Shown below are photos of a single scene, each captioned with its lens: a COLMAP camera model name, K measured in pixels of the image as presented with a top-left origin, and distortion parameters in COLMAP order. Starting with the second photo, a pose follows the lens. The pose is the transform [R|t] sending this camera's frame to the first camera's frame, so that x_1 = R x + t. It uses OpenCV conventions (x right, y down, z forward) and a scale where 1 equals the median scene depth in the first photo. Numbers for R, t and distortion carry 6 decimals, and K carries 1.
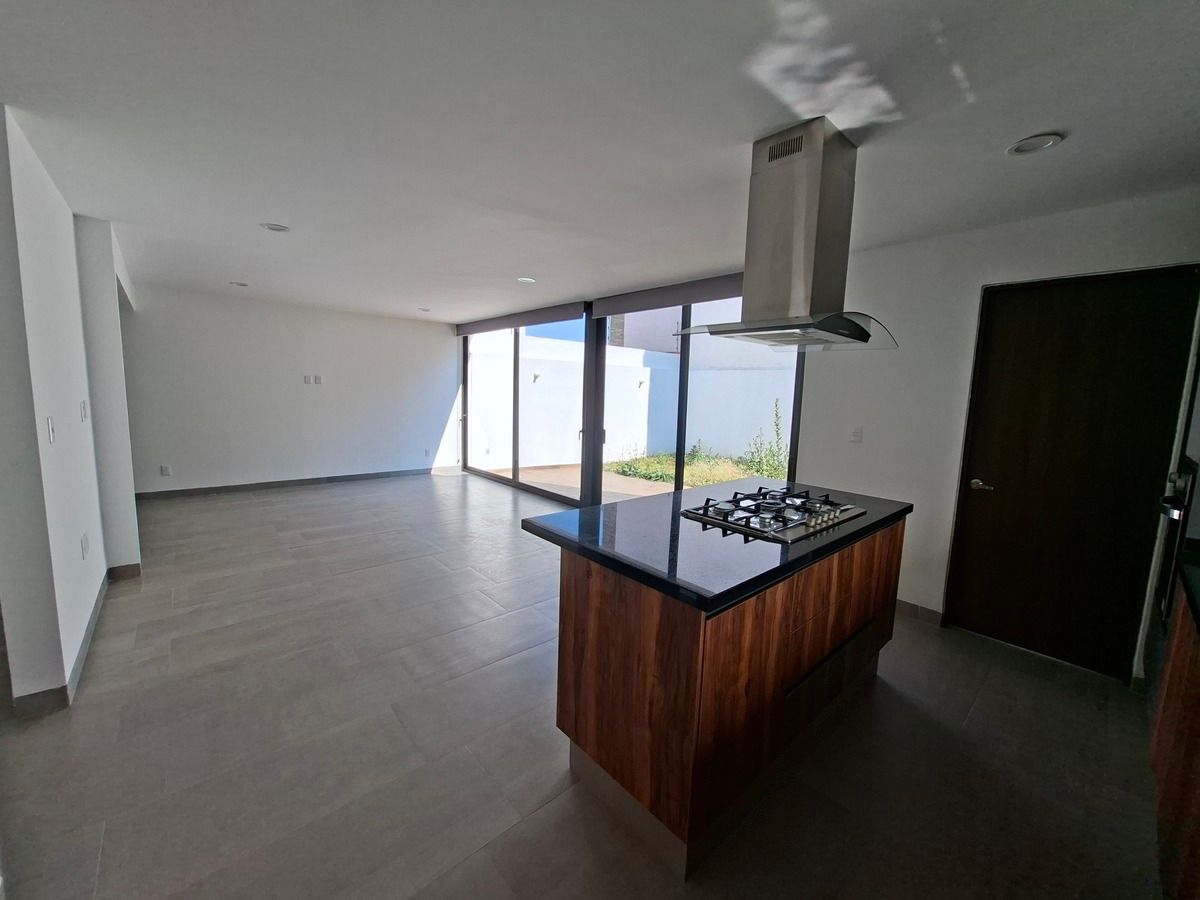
lens RADIAL K [[471.3, 0, 612.1], [0, 471.3, 444.8], [0, 0, 1]] dist [-0.001448, 0.000107]
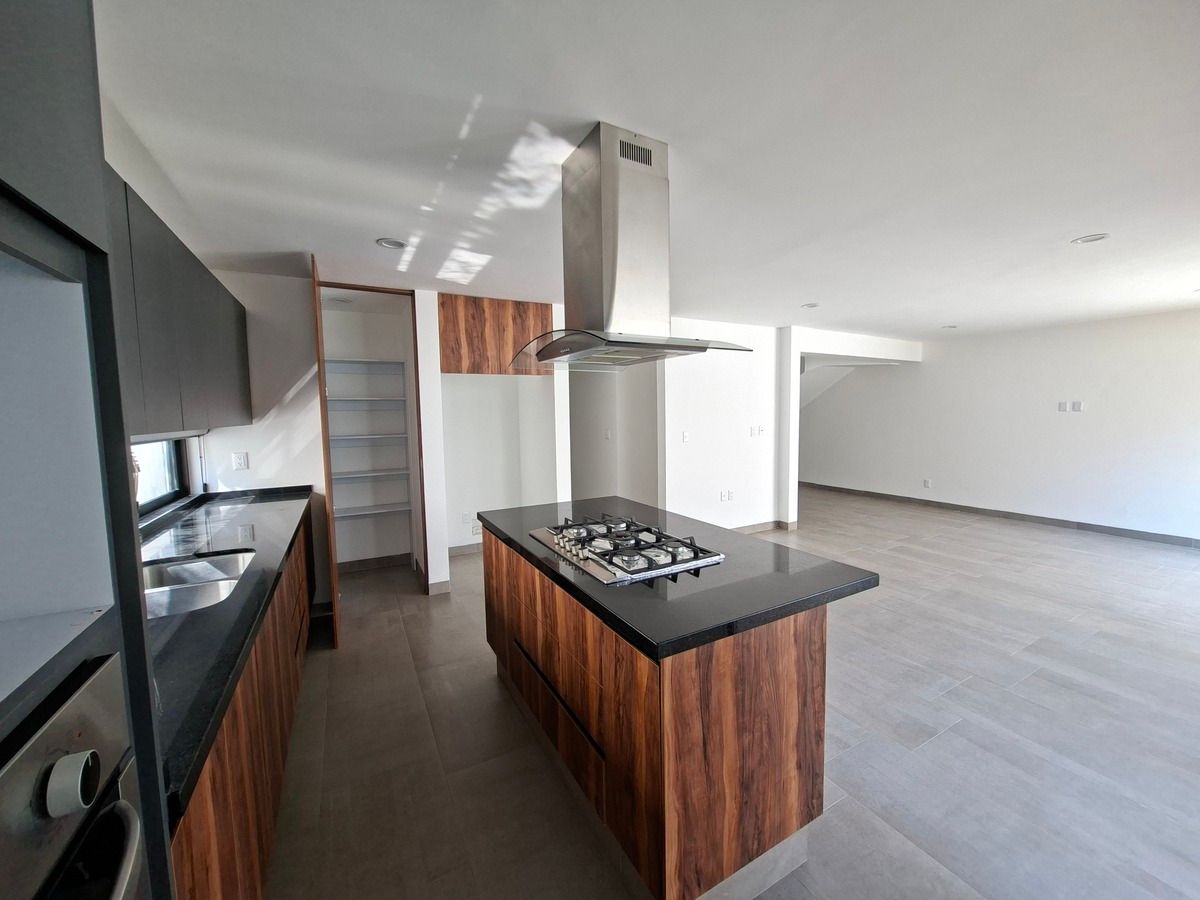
lens RADIAL K [[471.3, 0, 604.9], [0, 471.3, 446.8], [0, 0, 1]] dist [-0.001448, 0.000107]
pose [[-0.237713, 0.043355, -0.970367, 1.218137], [-0.106095, 0.991867, 0.070306, -0.104581], [0.965524, 0.119664, -0.231180, 1.144603]]
